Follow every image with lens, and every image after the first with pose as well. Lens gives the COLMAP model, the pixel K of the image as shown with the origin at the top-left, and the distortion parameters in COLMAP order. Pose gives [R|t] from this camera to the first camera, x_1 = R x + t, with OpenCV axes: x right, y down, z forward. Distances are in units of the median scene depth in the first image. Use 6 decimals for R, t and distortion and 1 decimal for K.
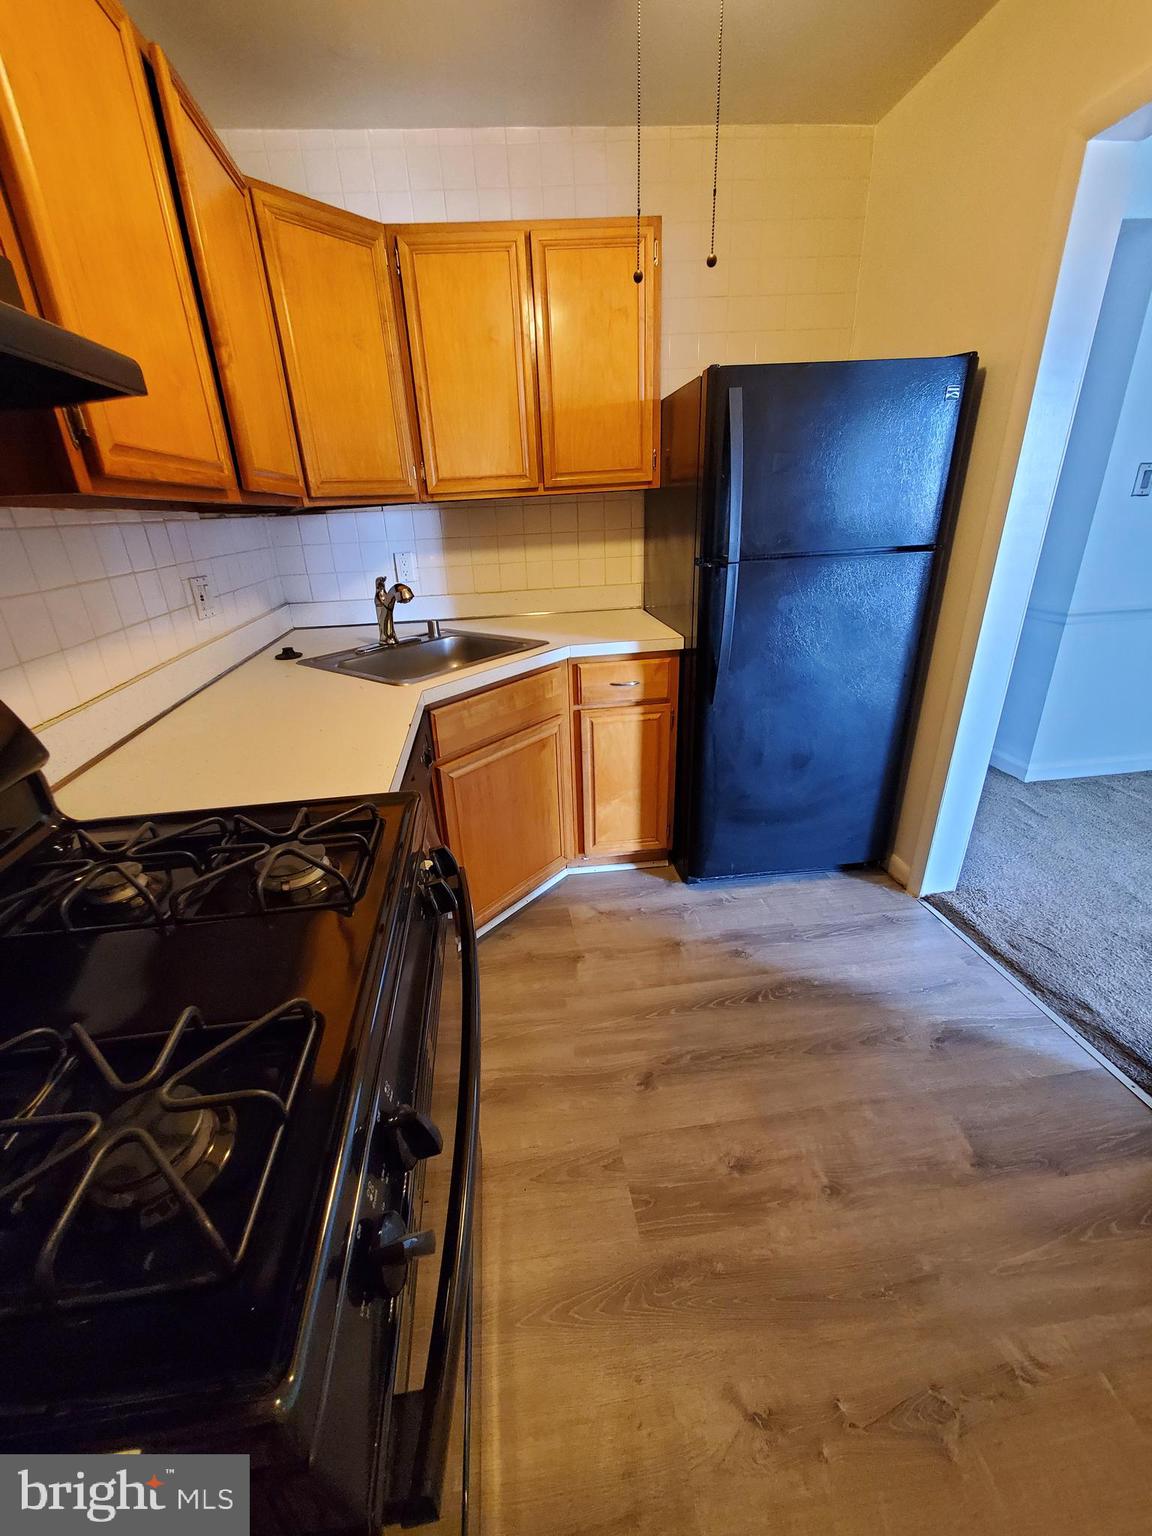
lens RADIAL K [[614.6, 0, 550.8], [0, 614.6, 761.6], [0, 0, 1]] dist [-0.002299, -0.000847]
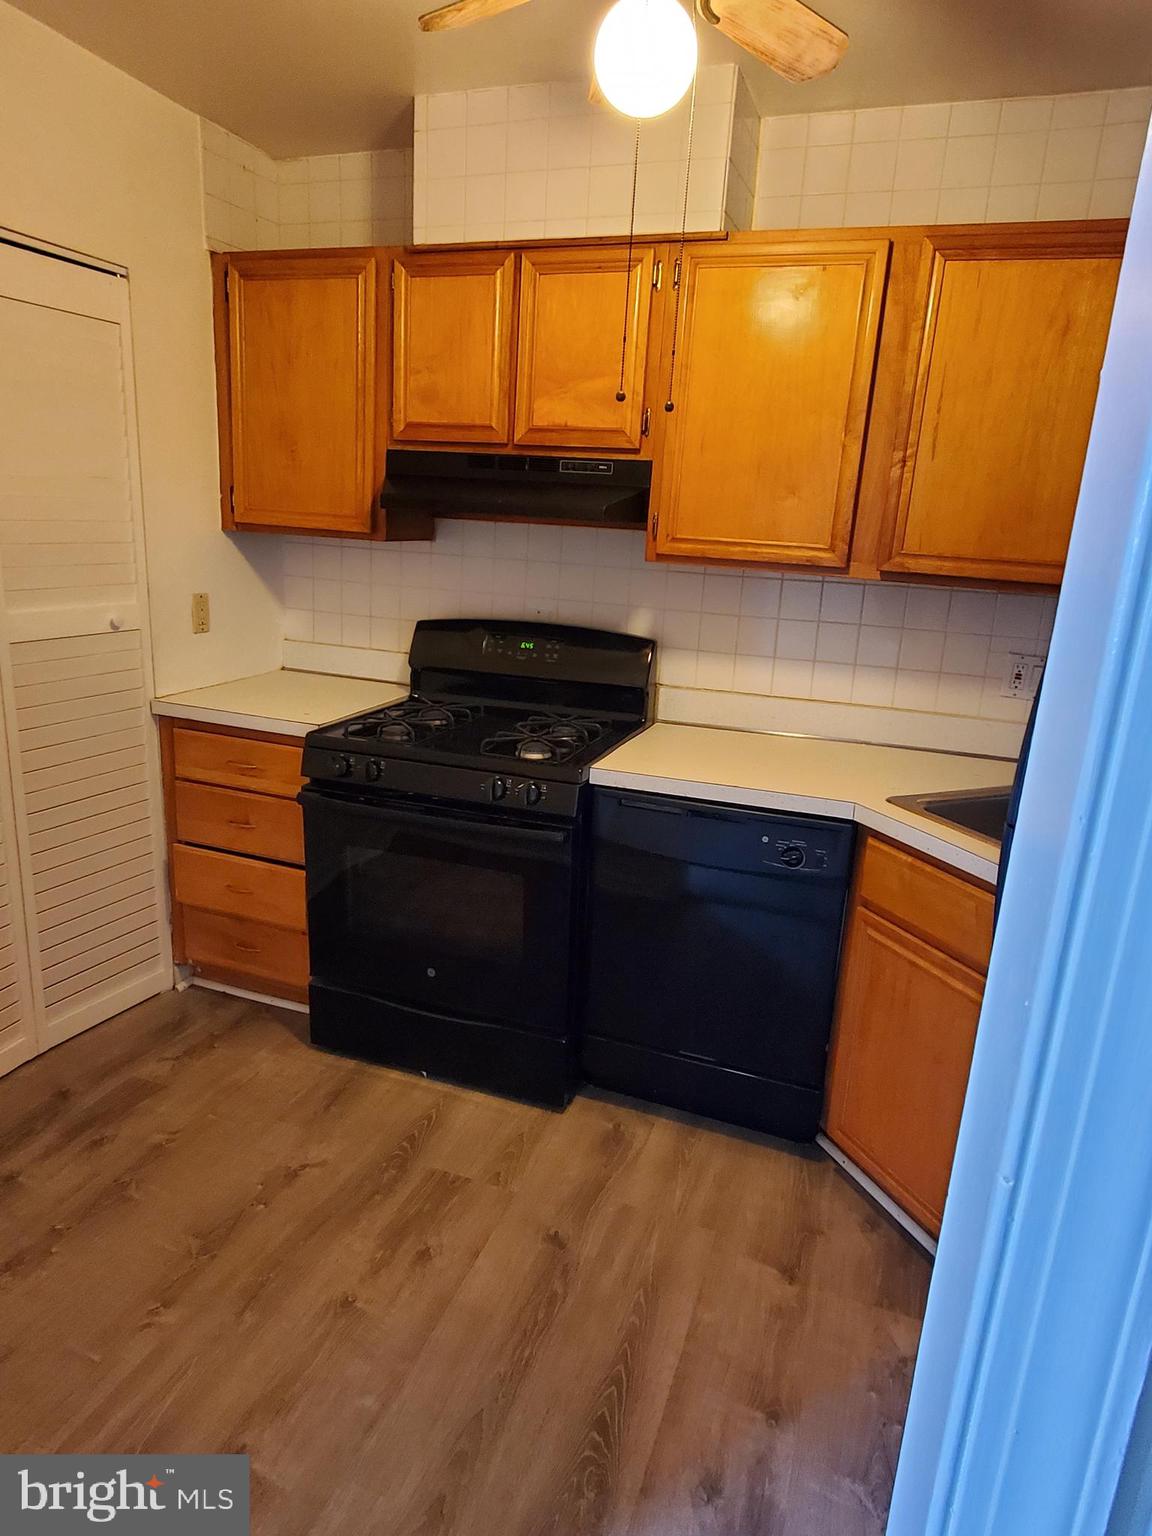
lens RADIAL K [[942.1, 0, 576.0], [0, 942.1, 768.0], [0, 0, 1]] dist [0.002602, 0.001365]
pose [[-0.429931, 0.260208, -0.864552, 1.249541], [-0.394034, 0.807486, 0.438981, -0.672345], [0.812340, 0.529394, -0.244633, 1.124191]]
